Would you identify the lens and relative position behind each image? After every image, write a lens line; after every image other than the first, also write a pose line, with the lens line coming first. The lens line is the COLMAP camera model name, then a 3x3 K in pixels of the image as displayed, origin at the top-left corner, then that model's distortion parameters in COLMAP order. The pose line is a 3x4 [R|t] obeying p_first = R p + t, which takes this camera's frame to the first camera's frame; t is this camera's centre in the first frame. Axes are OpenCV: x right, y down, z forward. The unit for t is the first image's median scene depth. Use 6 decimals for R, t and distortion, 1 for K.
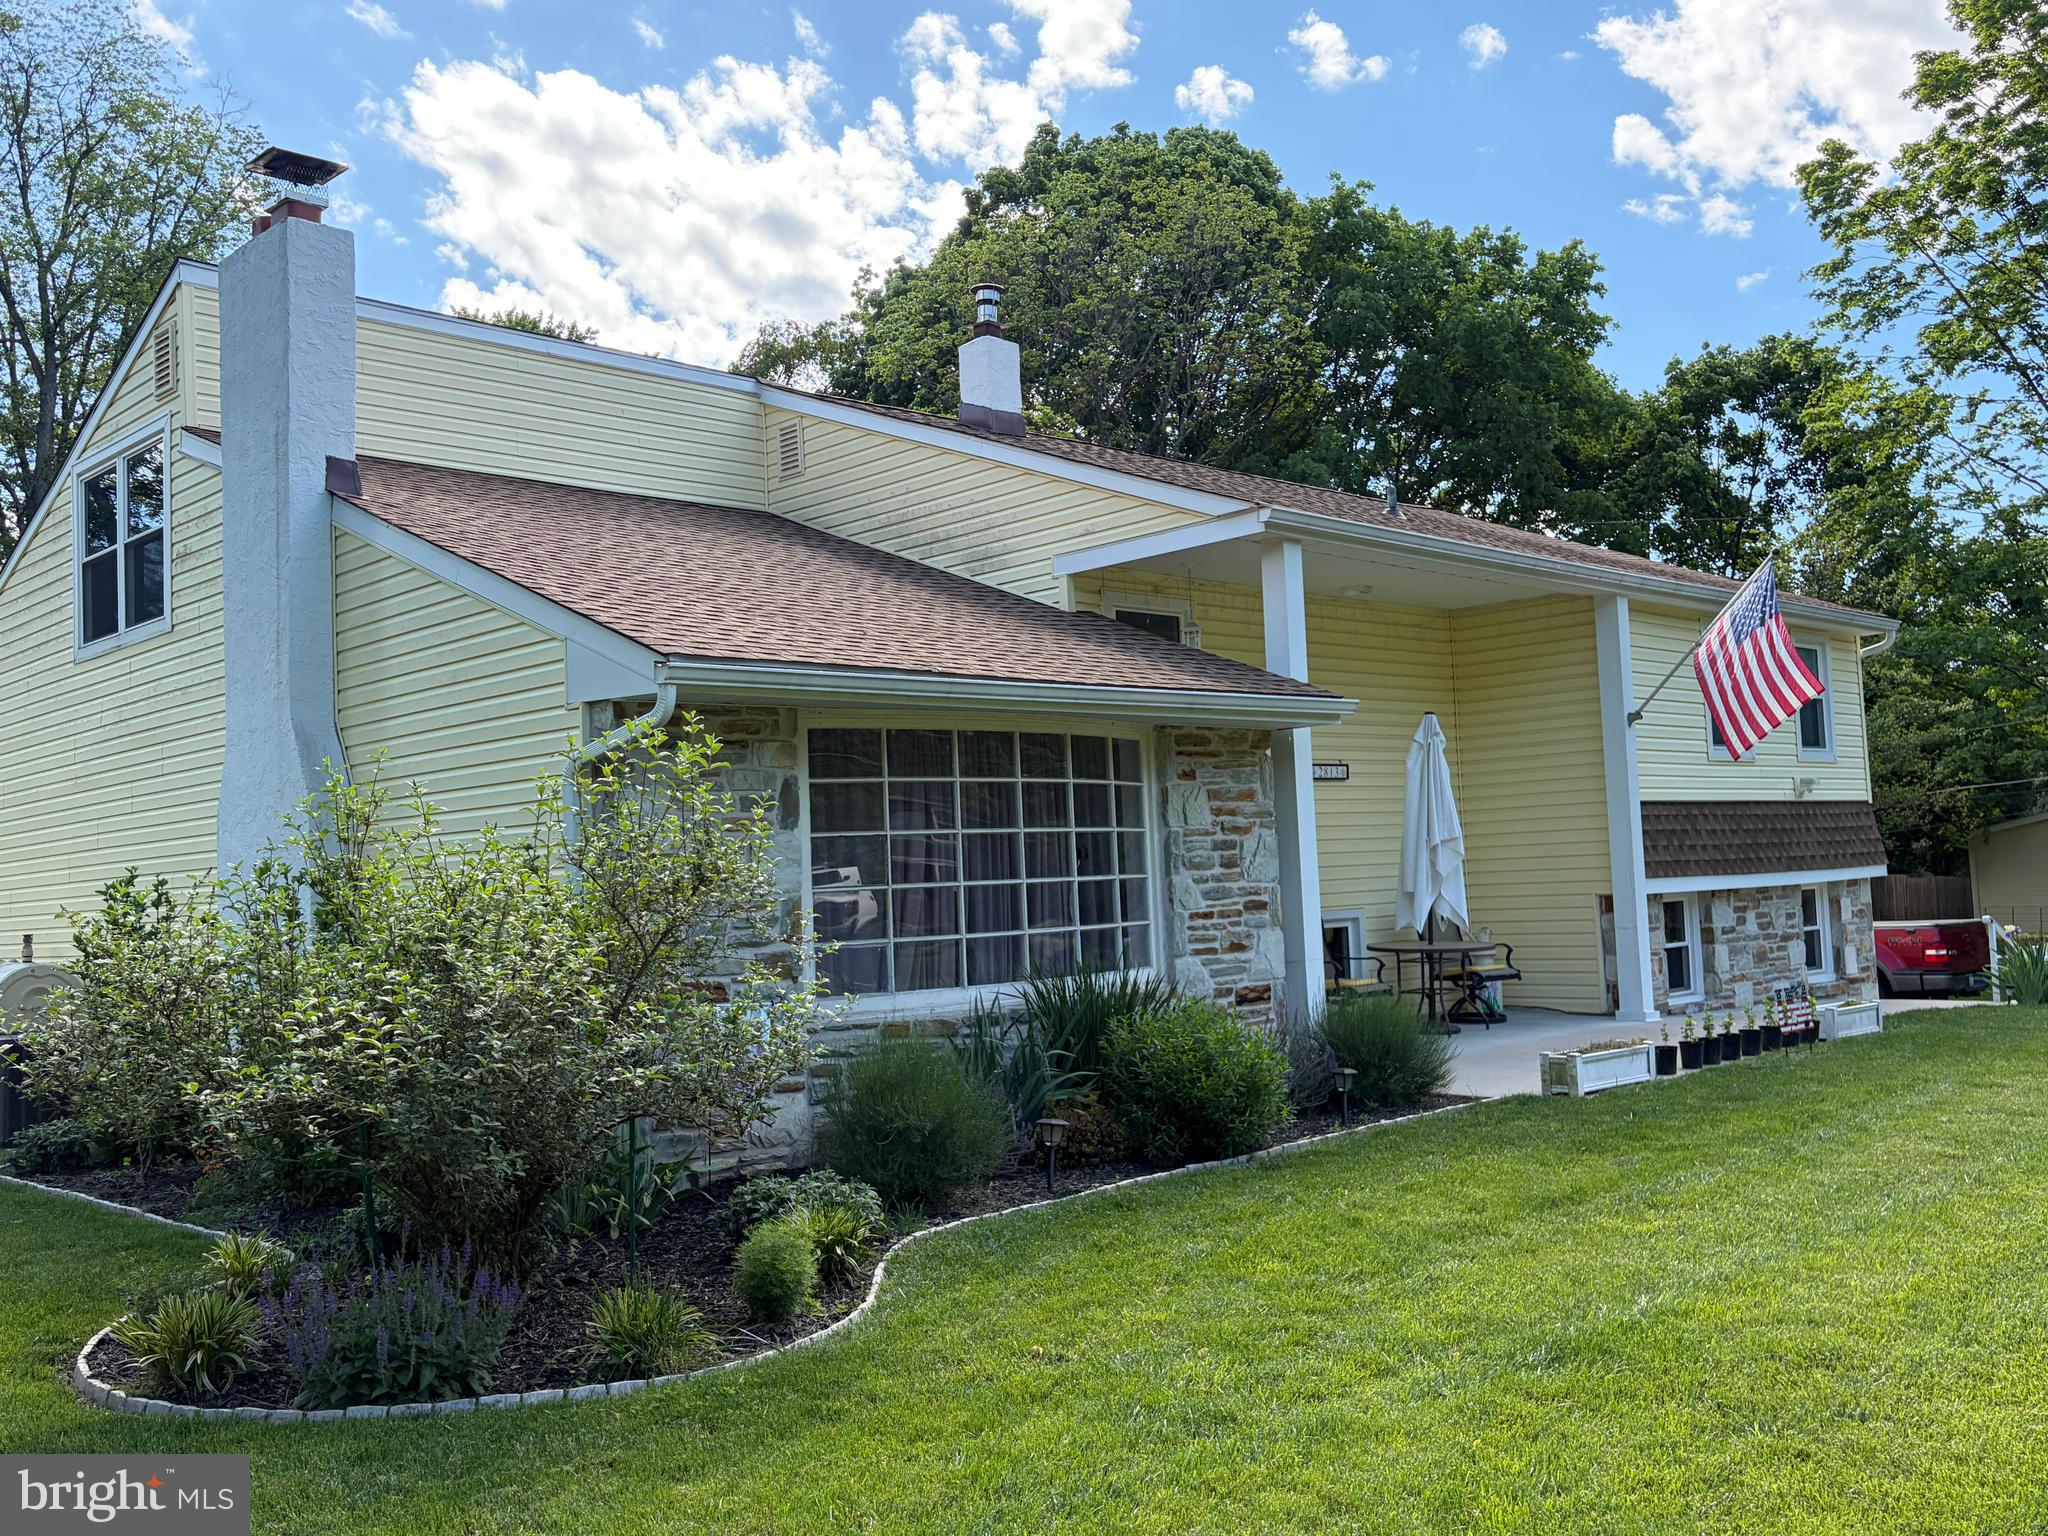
lens RADIAL K [[1817.4, 0, 1023.6], [0, 1817.4, 768.3], [0, 0, 1]] dist [0.015721, -0.007933]
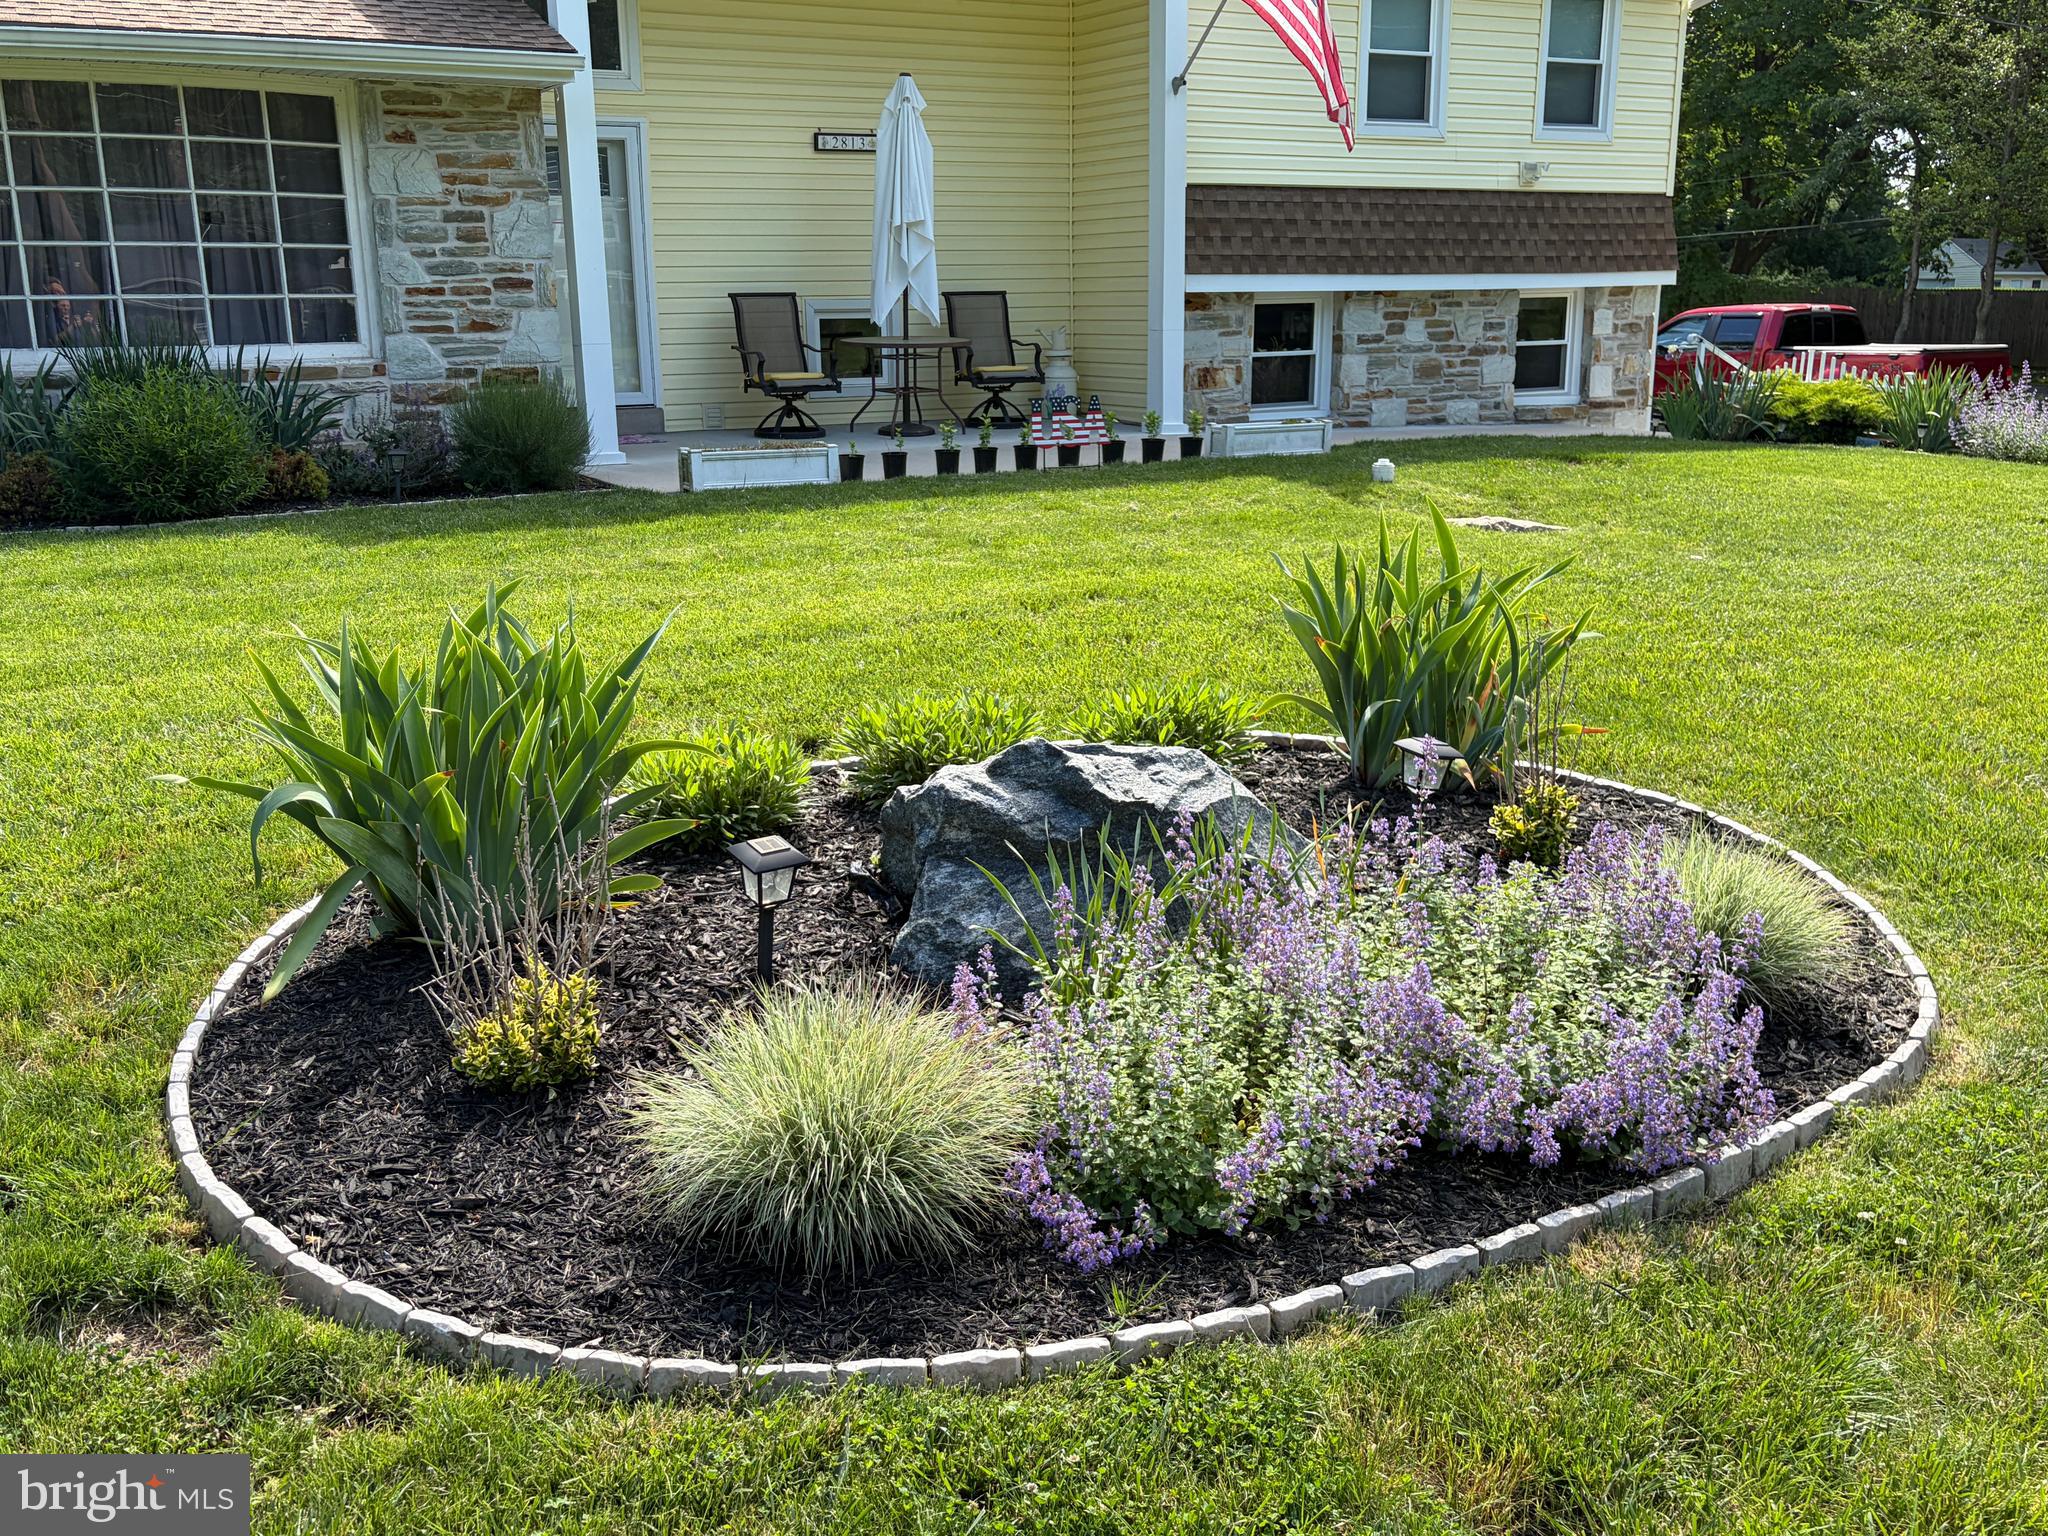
lens RADIAL K [[1817.4, 0, 1023.8], [0, 1817.4, 767.8], [0, 0, 1]] dist [0.015721, -0.007933]
pose [[0.972179, 0.086450, -0.217701, 0.622955], [-0.012853, 0.947690, 0.318934, 0.007525], [0.233885, -0.307263, 0.922436, 0.095865]]
